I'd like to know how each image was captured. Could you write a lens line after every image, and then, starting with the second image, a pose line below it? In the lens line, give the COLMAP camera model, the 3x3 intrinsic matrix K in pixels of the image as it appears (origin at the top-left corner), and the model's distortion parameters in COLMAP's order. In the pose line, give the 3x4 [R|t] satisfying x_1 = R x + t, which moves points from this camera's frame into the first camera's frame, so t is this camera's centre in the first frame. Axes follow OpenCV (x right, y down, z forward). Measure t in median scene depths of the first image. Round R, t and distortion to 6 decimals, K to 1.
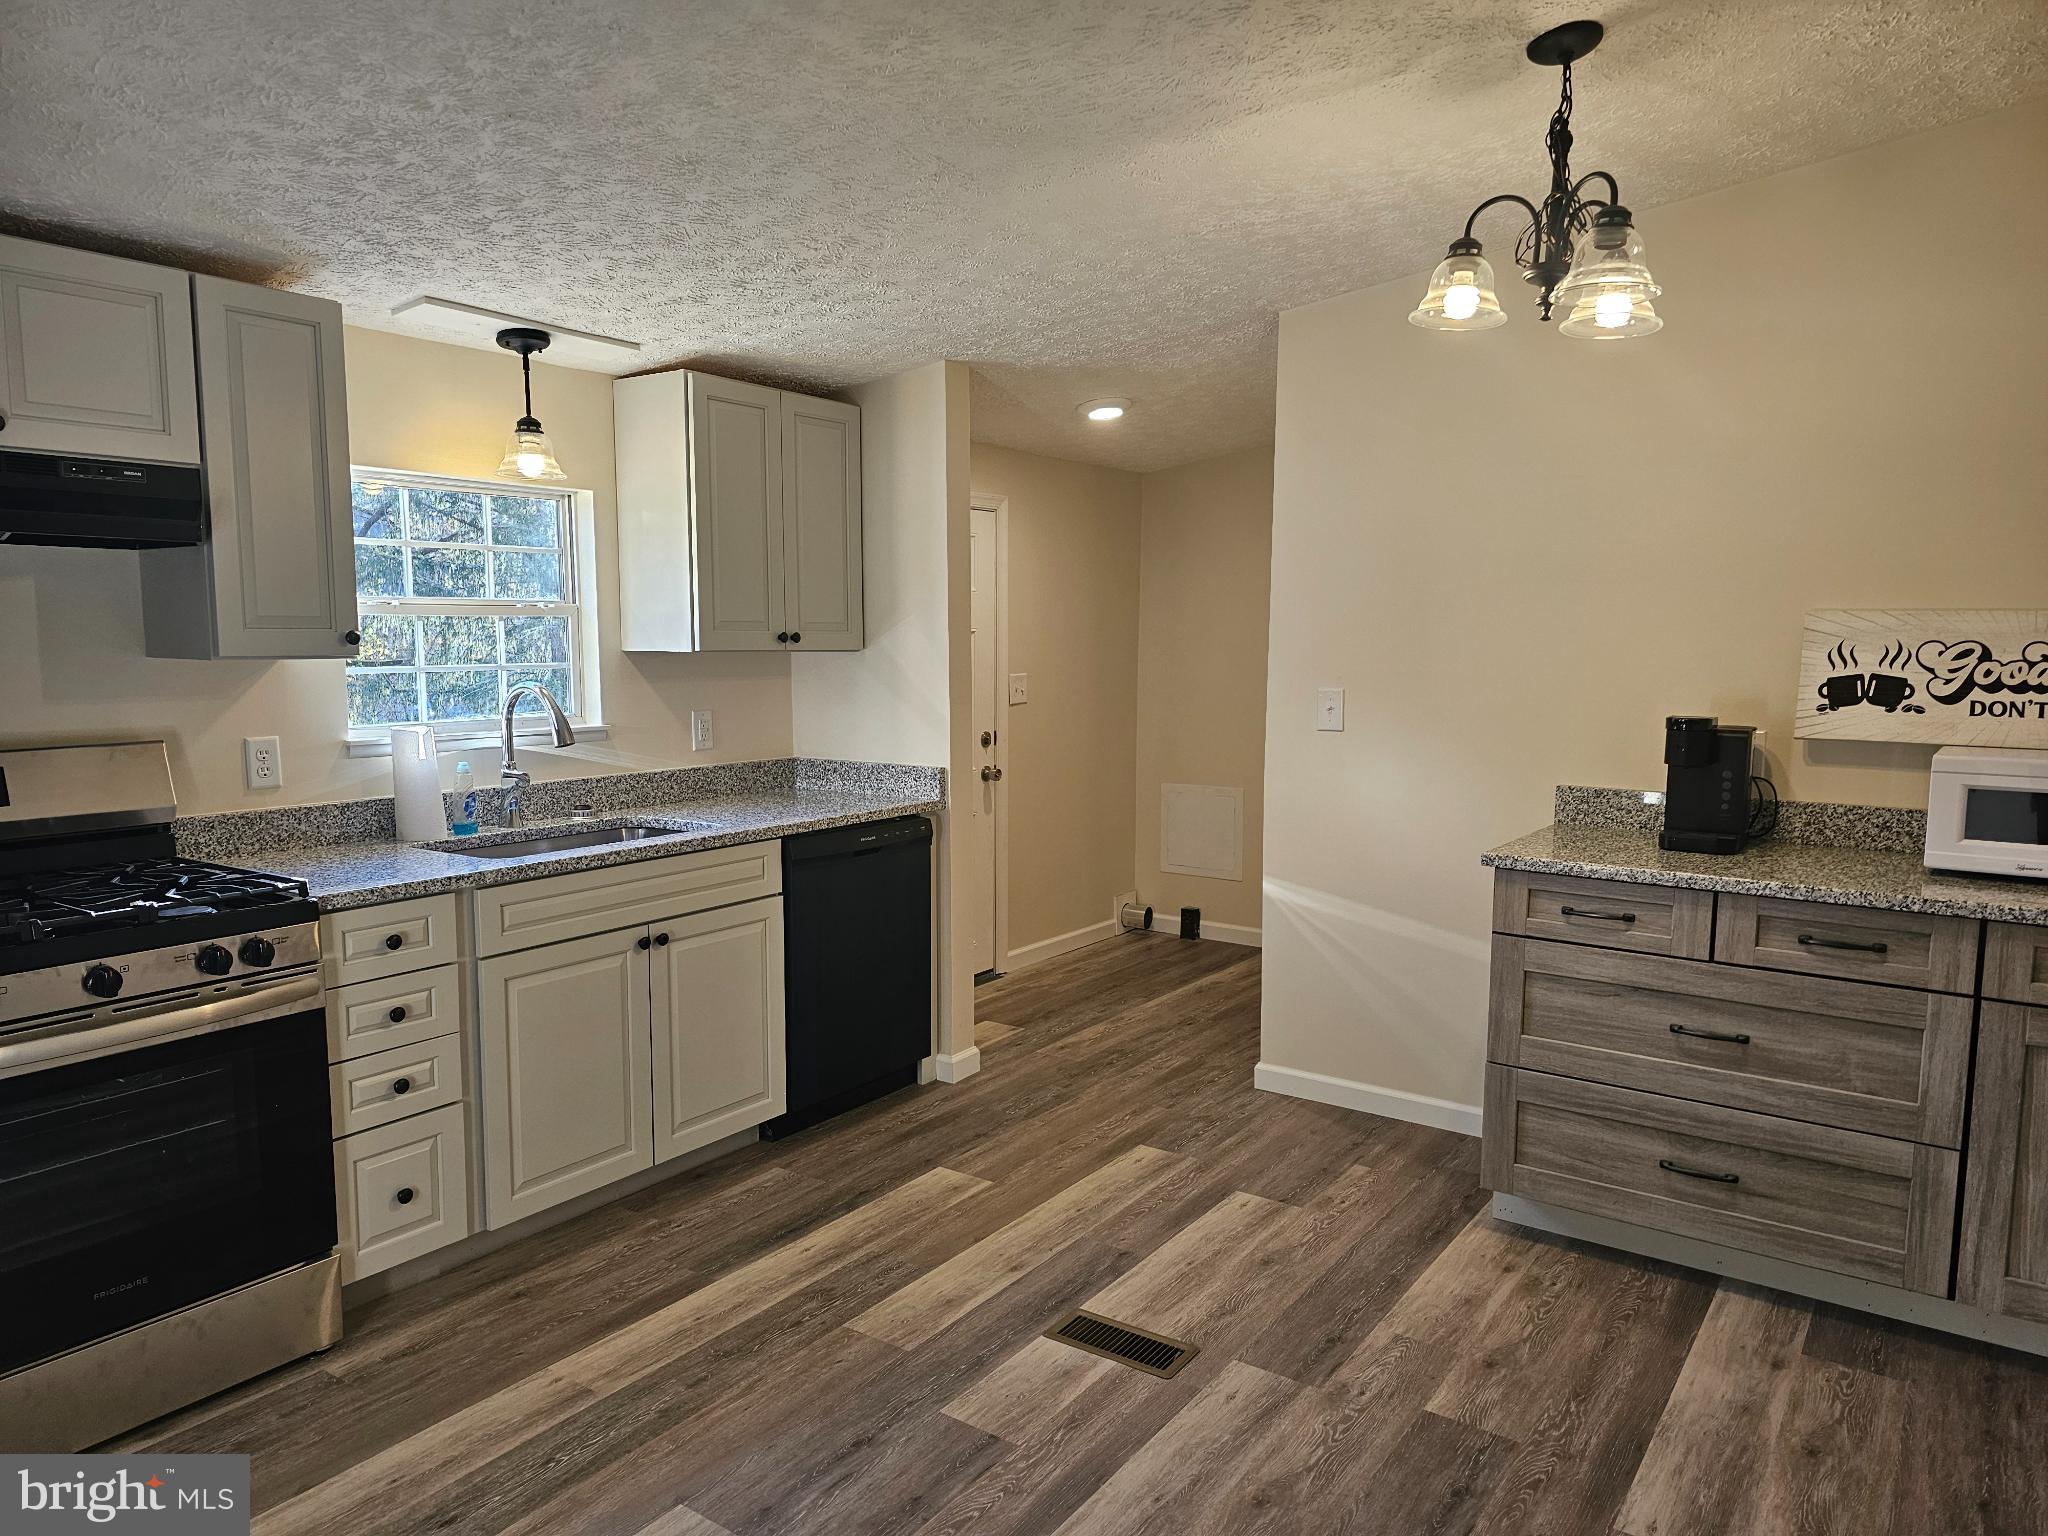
lens RADIAL K [[1357.3, 0, 1003.0], [0, 1357.3, 786.2], [0, 0, 1]] dist [0.055735, -0.047672]
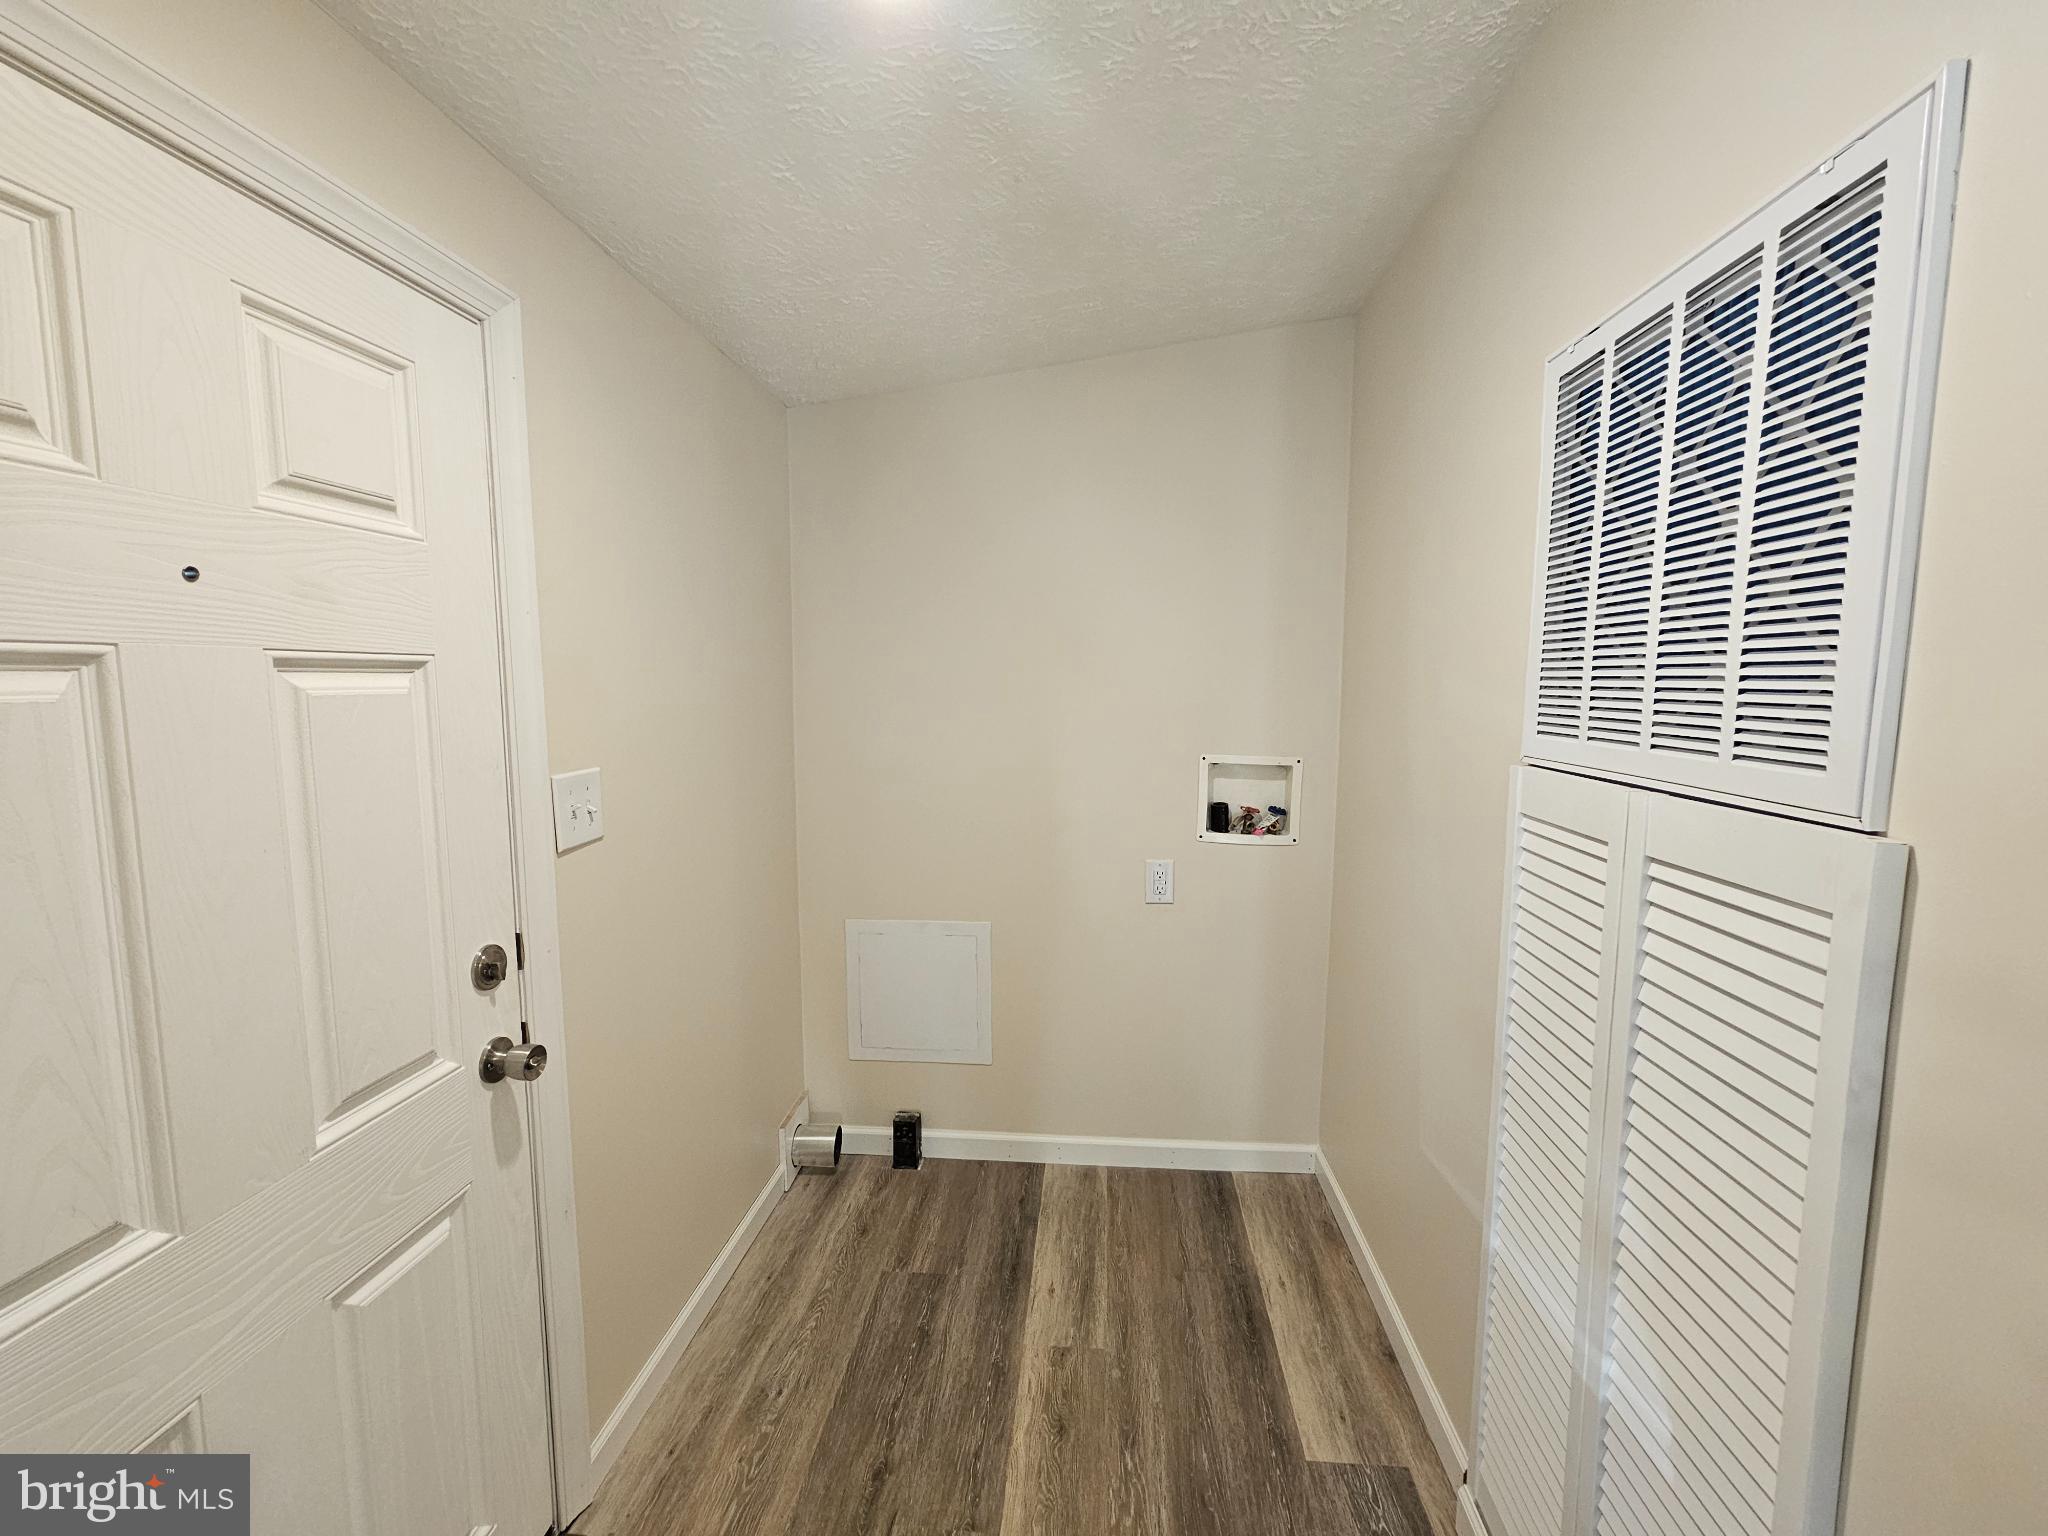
lens RADIAL K [[835.4, 0, 1036.1], [0, 835.4, 763.3], [0, 0, 1]] dist [-0.000794, -0.000529]
pose [[0.854655, -0.053803, 0.516402, -0.000303], [0.059486, 0.998214, 0.005551, -0.148434], [-0.515778, 0.025974, 0.856328, 1.353334]]
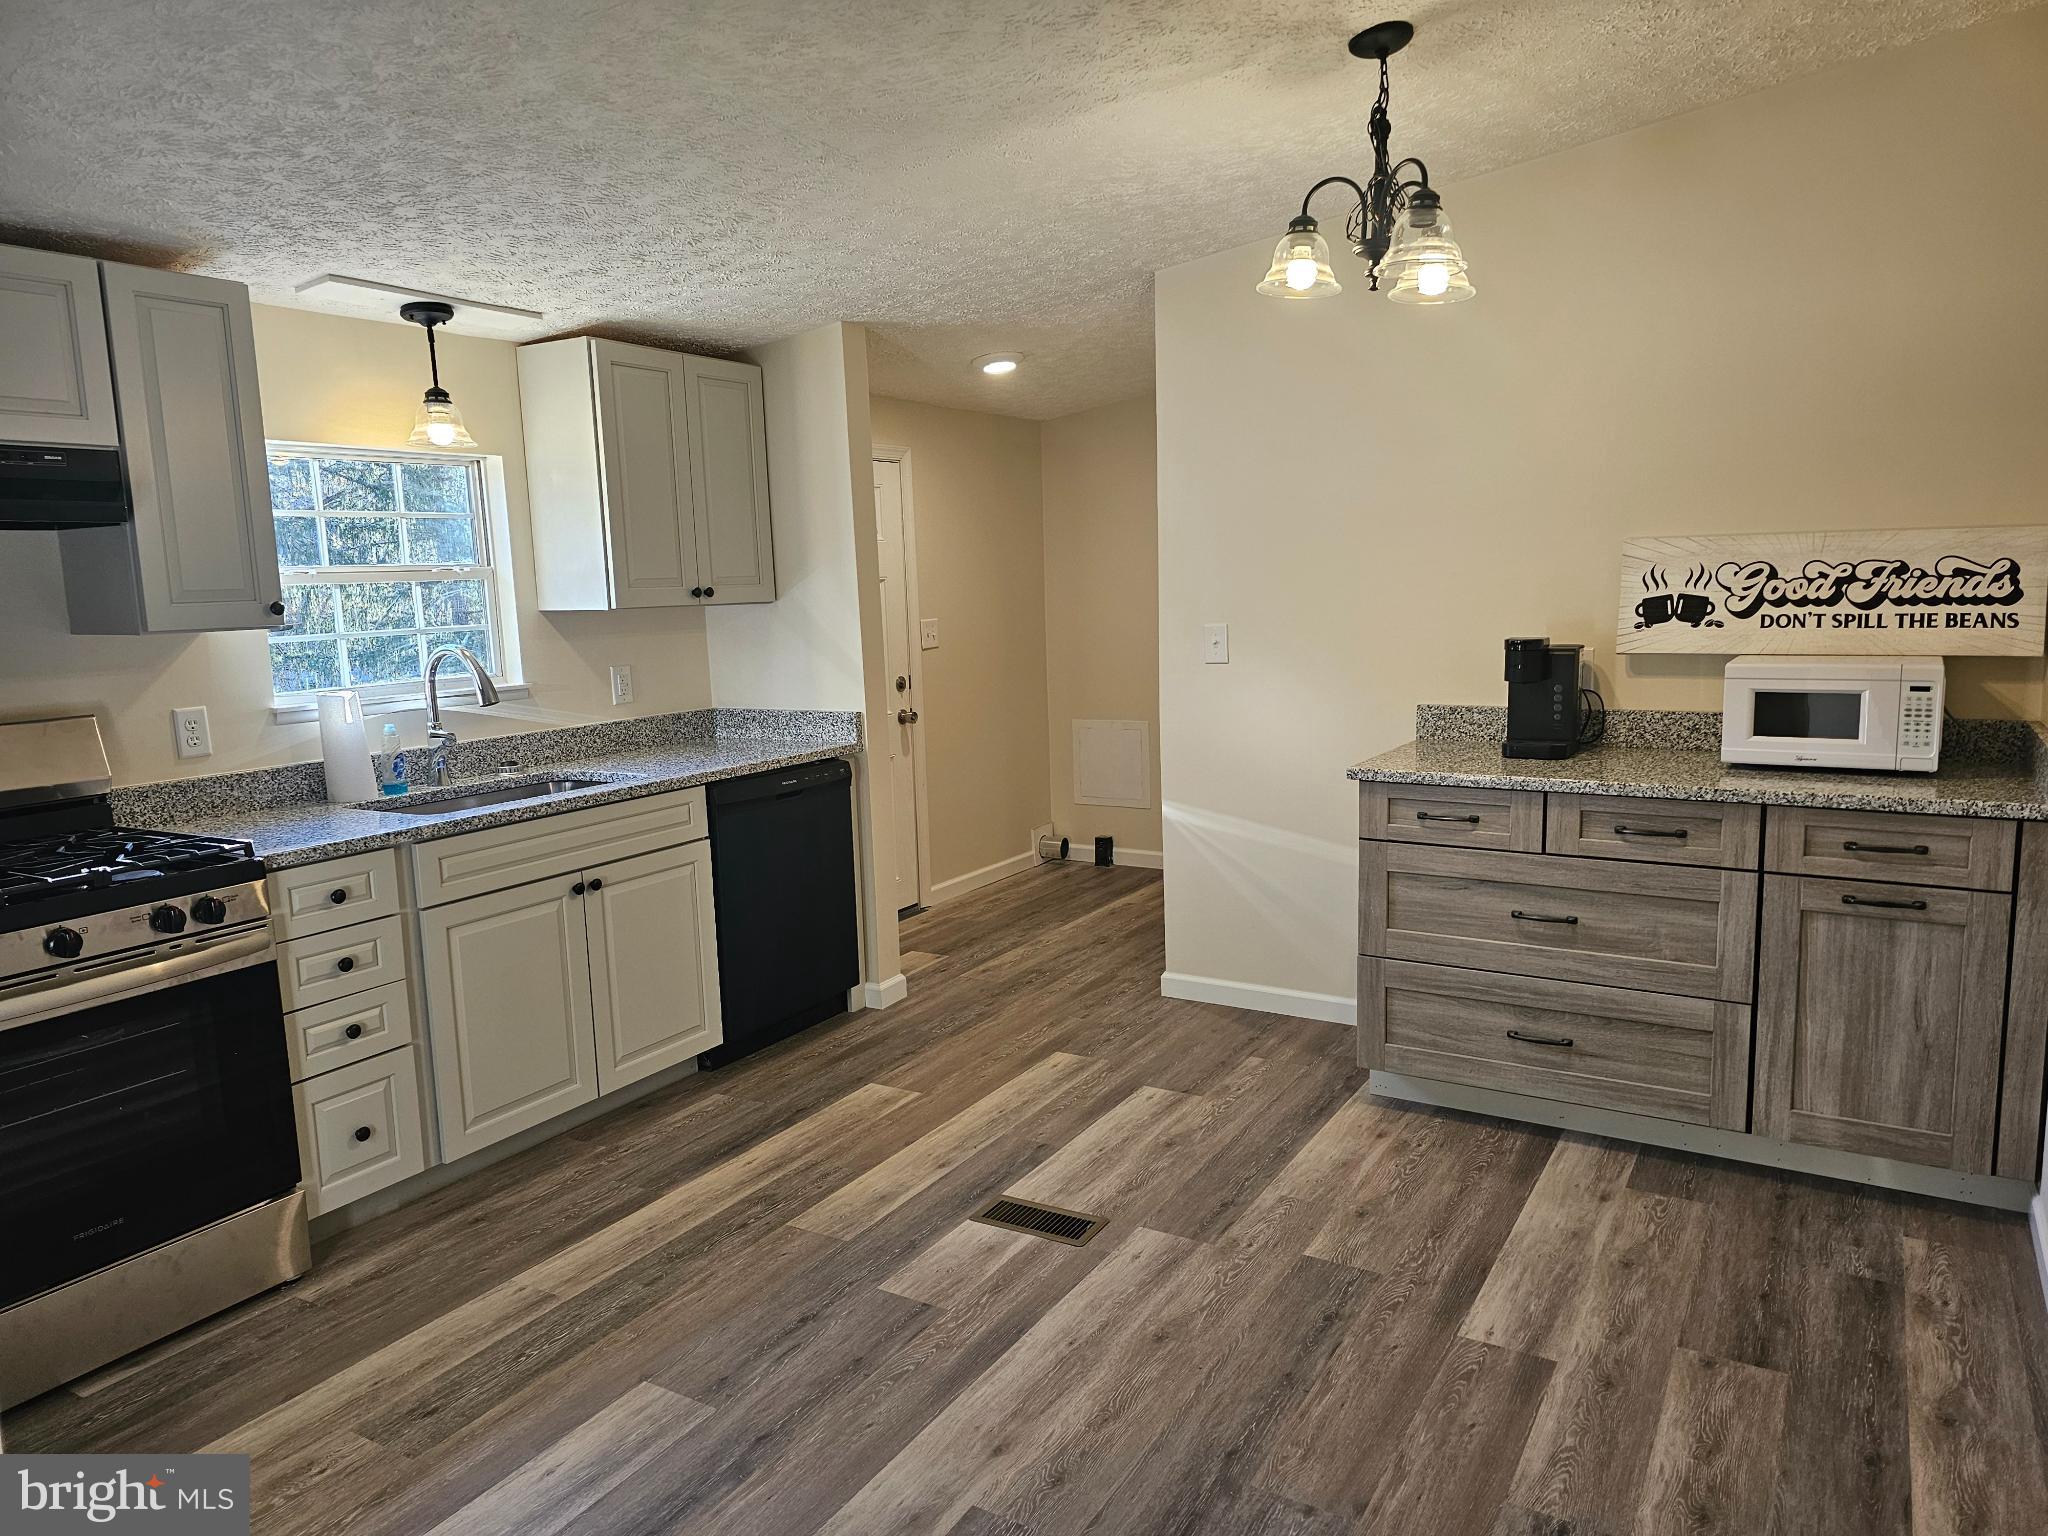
lens RADIAL K [[1355.4, 0, 1033.6], [0, 1355.4, 769.9], [0, 0, 1]] dist [0.071639, -0.073063]
pose [[0.996025, -0.044170, 0.077355, 0.010683], [0.041779, 0.998606, 0.032256, 0.004243], [-0.078672, -0.028896, 0.996482, -0.086818]]
